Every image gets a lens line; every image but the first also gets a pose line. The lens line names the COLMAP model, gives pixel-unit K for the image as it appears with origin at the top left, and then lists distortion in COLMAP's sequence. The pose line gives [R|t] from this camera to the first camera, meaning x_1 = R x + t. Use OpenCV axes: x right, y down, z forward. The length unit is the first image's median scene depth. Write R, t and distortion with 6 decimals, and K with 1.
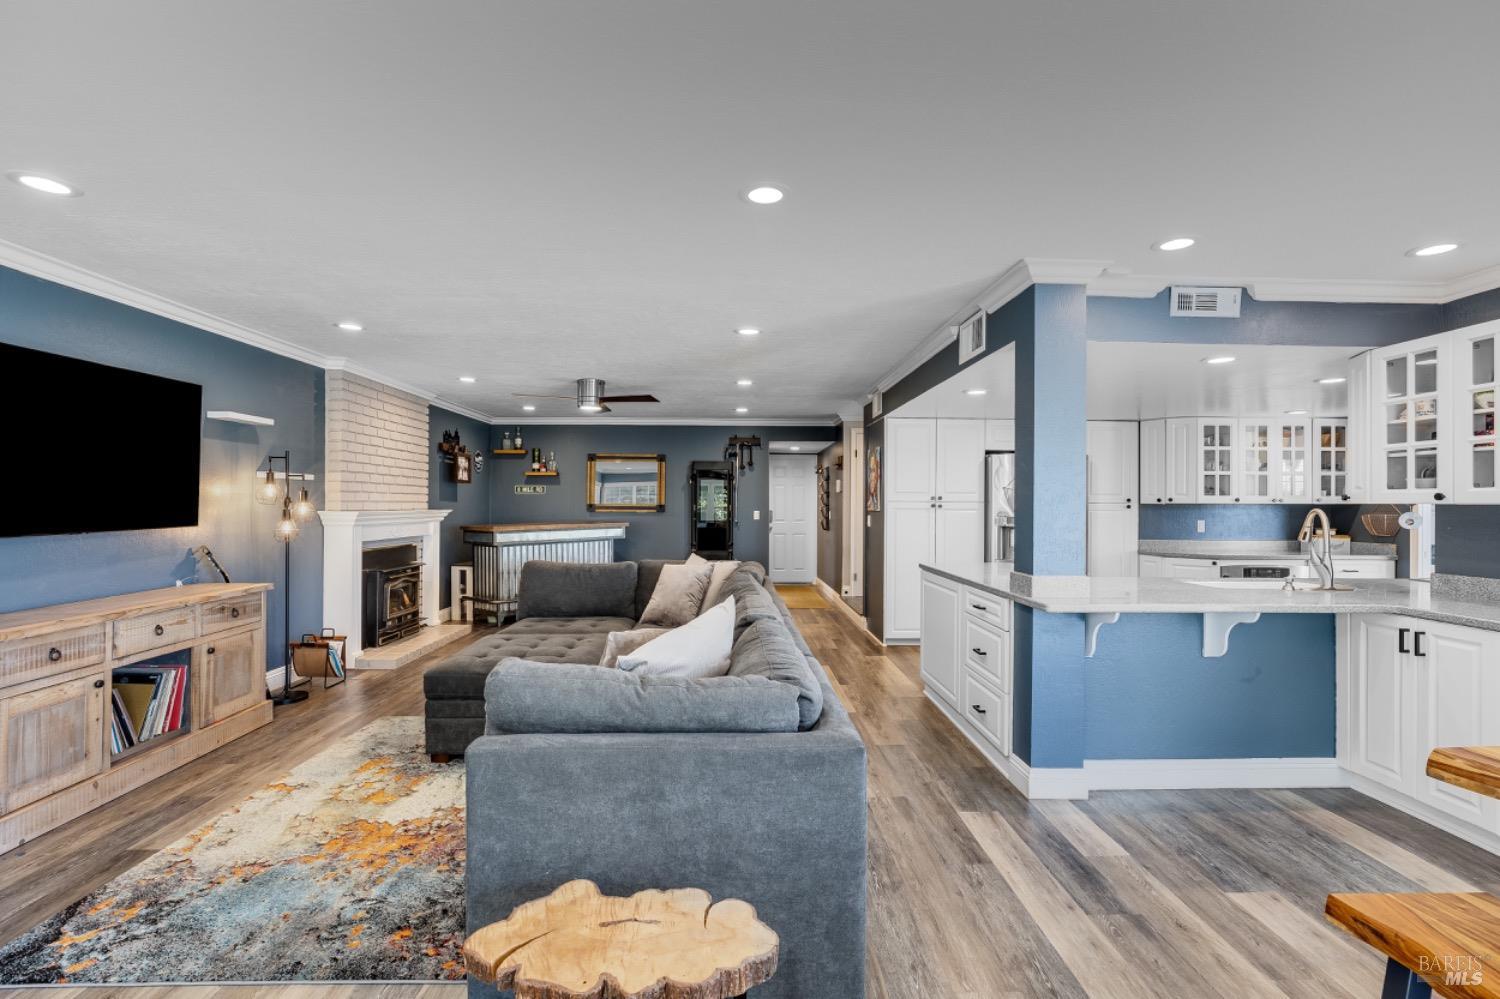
lens RADIAL K [[678.4, 0, 750.0], [0, 678.4, 499.5], [0, 0, 1]] dist [-0.035504, 0.015194]
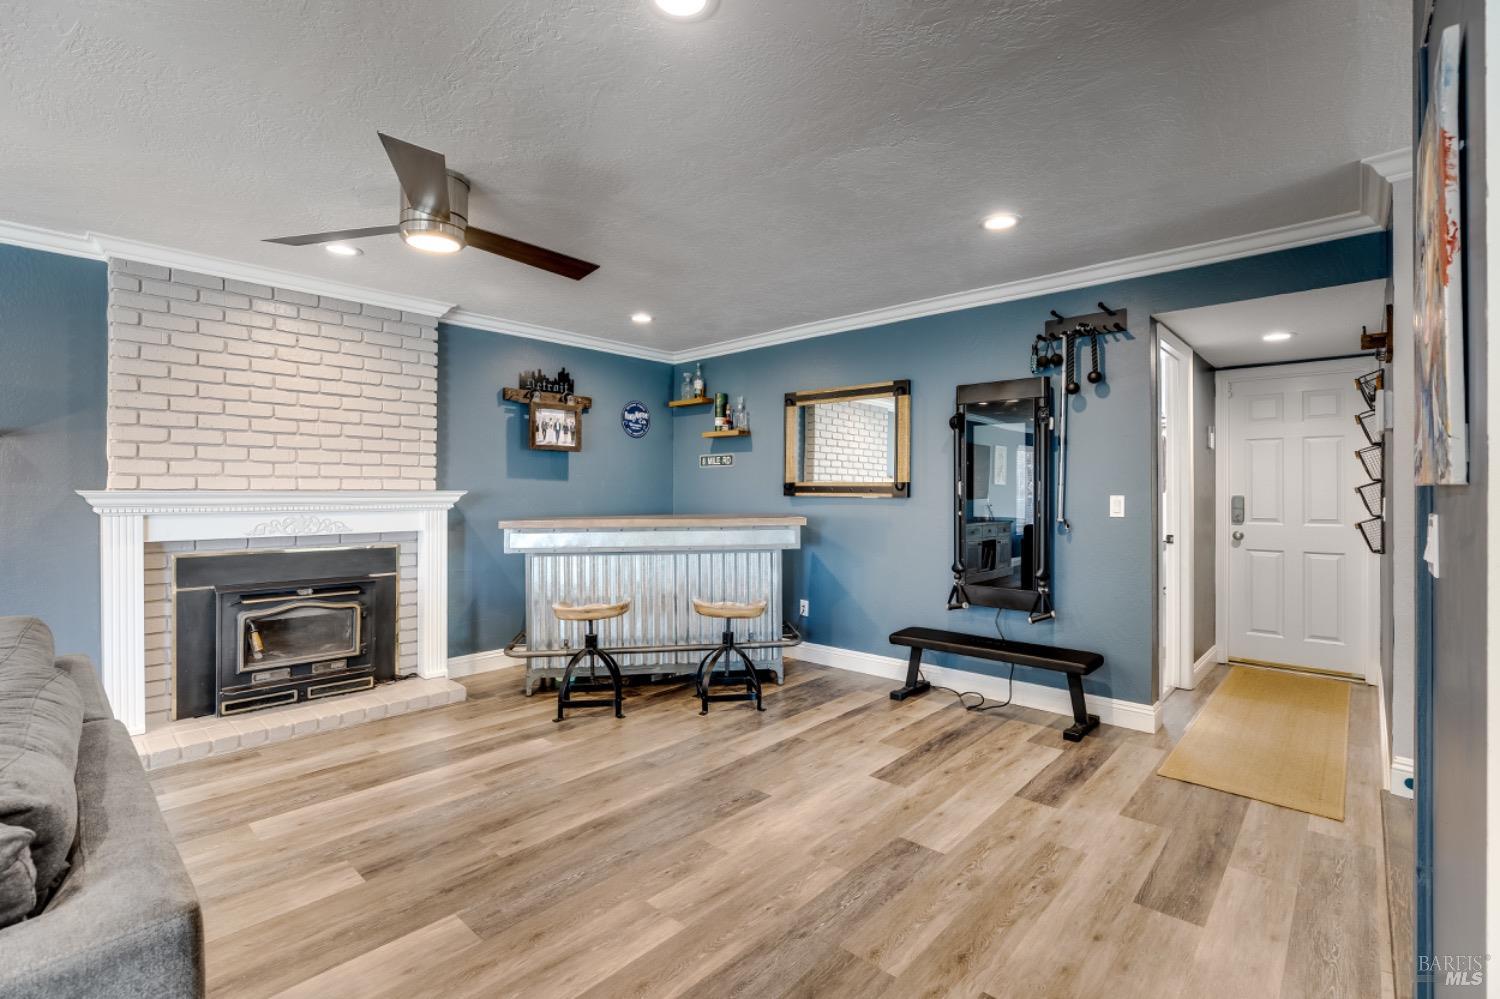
lens RADIAL K [[675.9, 0, 744.4], [0, 675.9, 489.7], [0, 0, 1]] dist [-0.019741, 0.000028]
pose [[0.715235, -0.004701, -0.698868, 0.269645], [0.006251, 0.999980, -0.000329, 0.025530], [0.698856, -0.004133, 0.715250, 1.180573]]
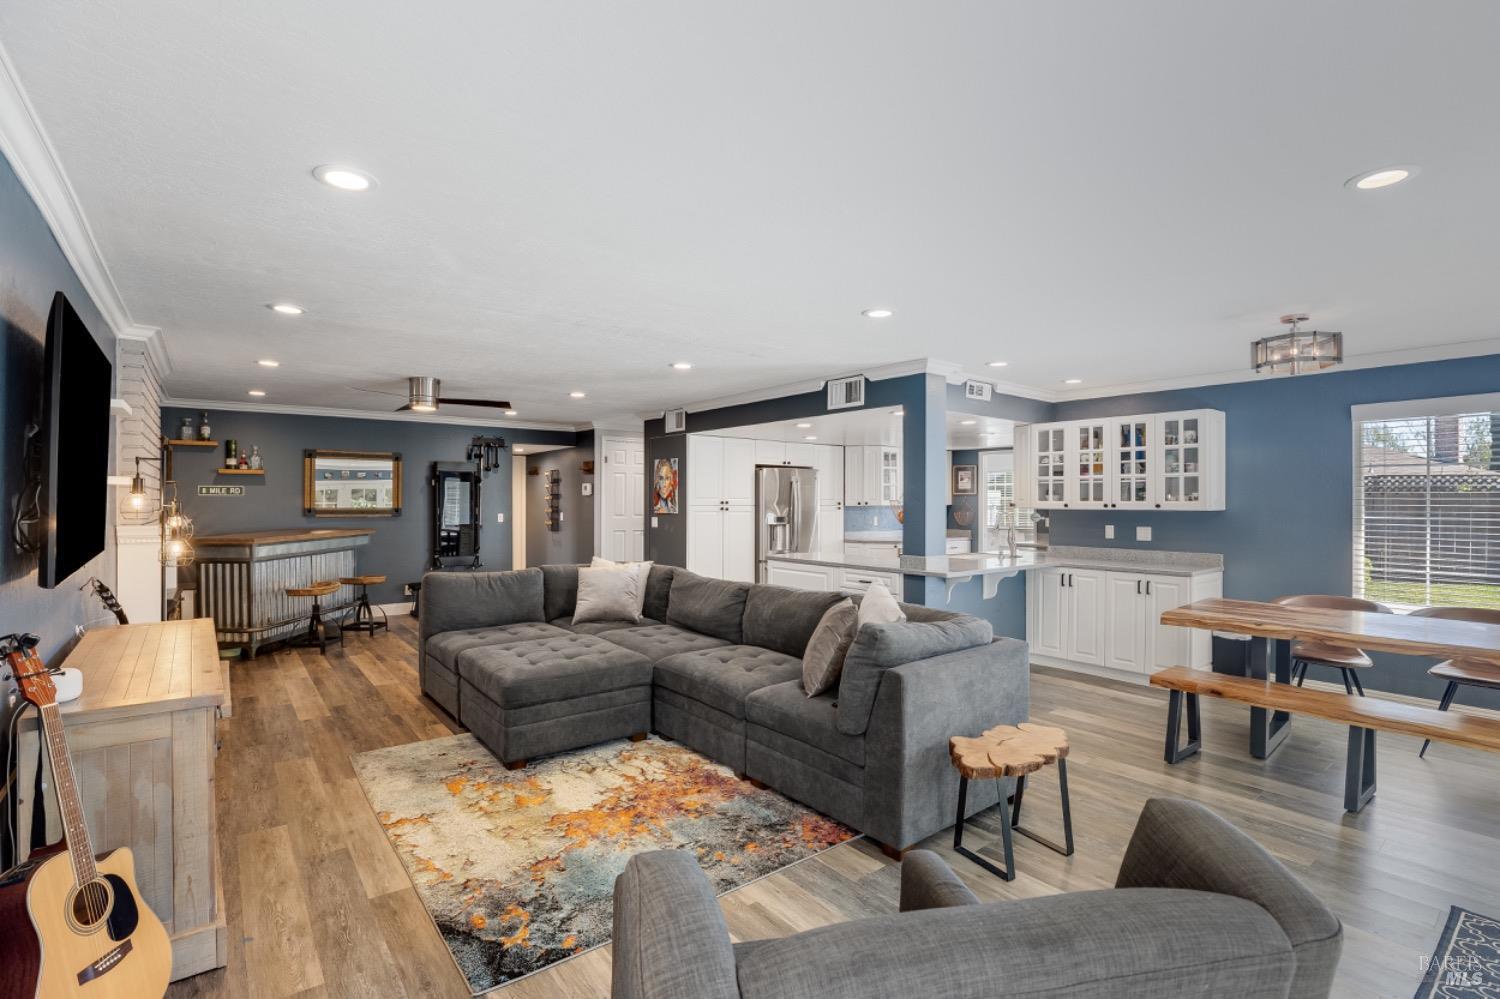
lens RADIAL K [[689.7, 0, 750.0], [0, 689.7, 499.5], [0, 0, 1]] dist [-0.049227, 0.017737]
pose [[0.802733, -0.001688, 0.596336, -0.615986], [-0.002207, 0.999981, 0.005802, -0.021527], [-0.596334, -0.005973, 0.802714, -0.038254]]
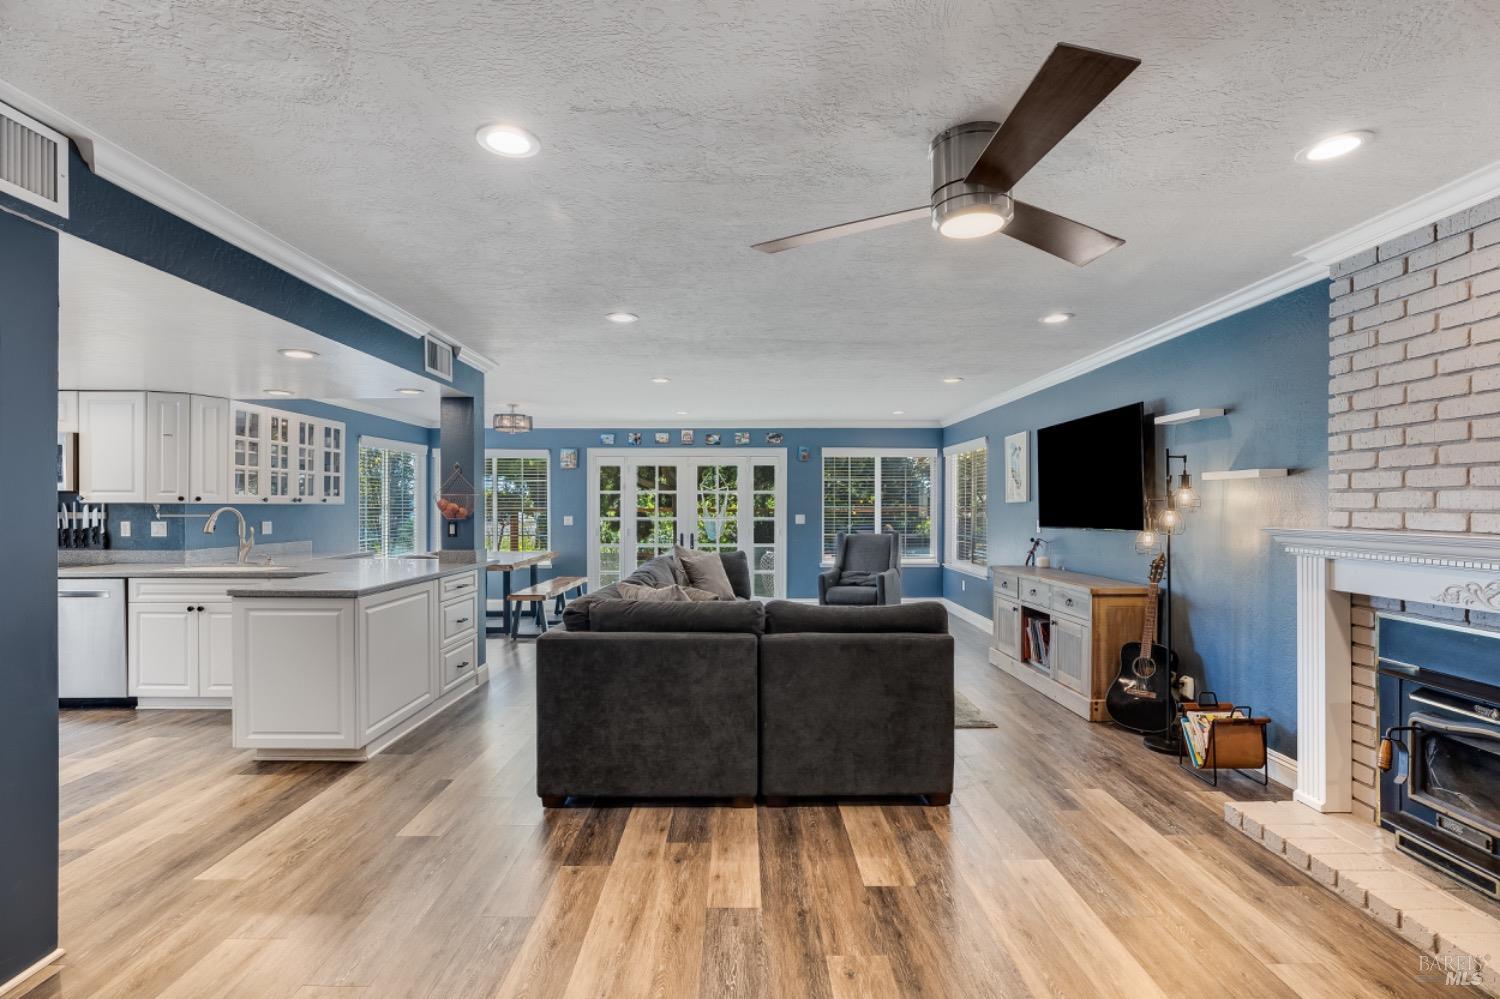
lens RADIAL K [[683.9, 0, 752.5], [0, 683.9, 505.7], [0, 0, 1]] dist [-0.037980, 0.013977]
pose [[-0.999850, -0.008445, 0.015123, -0.186744], [-0.008537, 0.999946, -0.006007, 0.008517], [-0.015071, -0.006135, -0.999868, 1.882072]]
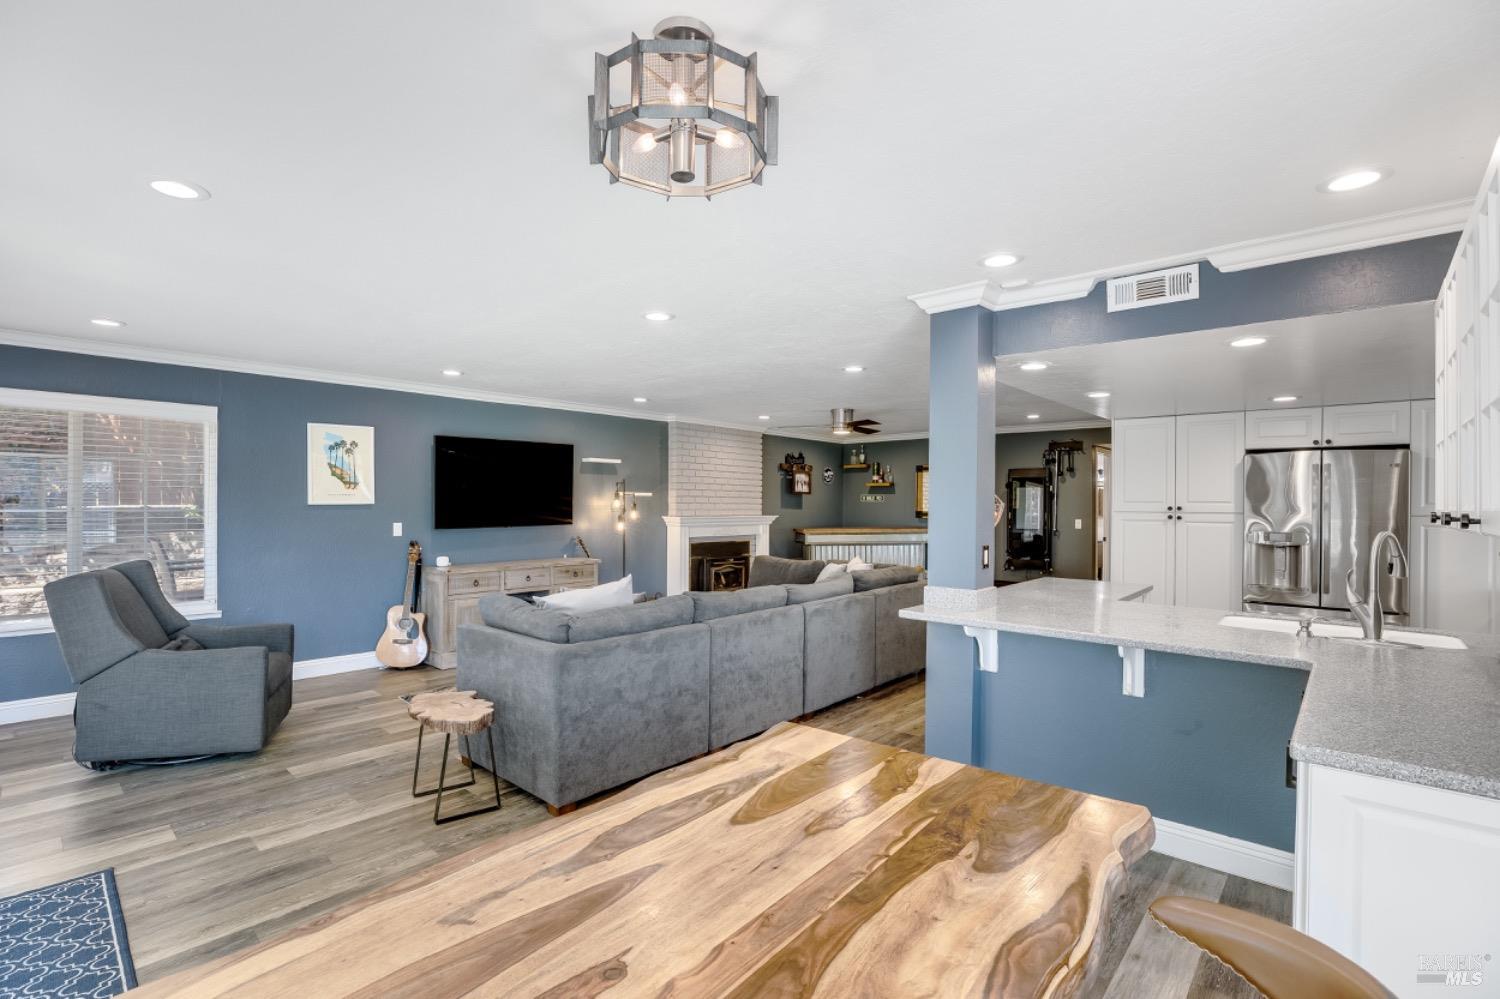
lens RADIAL K [[683.9, 0, 752.5], [0, 683.9, 505.7], [0, 0, 1]] dist [-0.037980, 0.013977]
pose [[0.730013, 0.001186, -0.683432, 0.675788], [0.001785, 0.999992, 0.003642, -0.013628], [0.683431, -0.003879, 0.730005, 0.005538]]
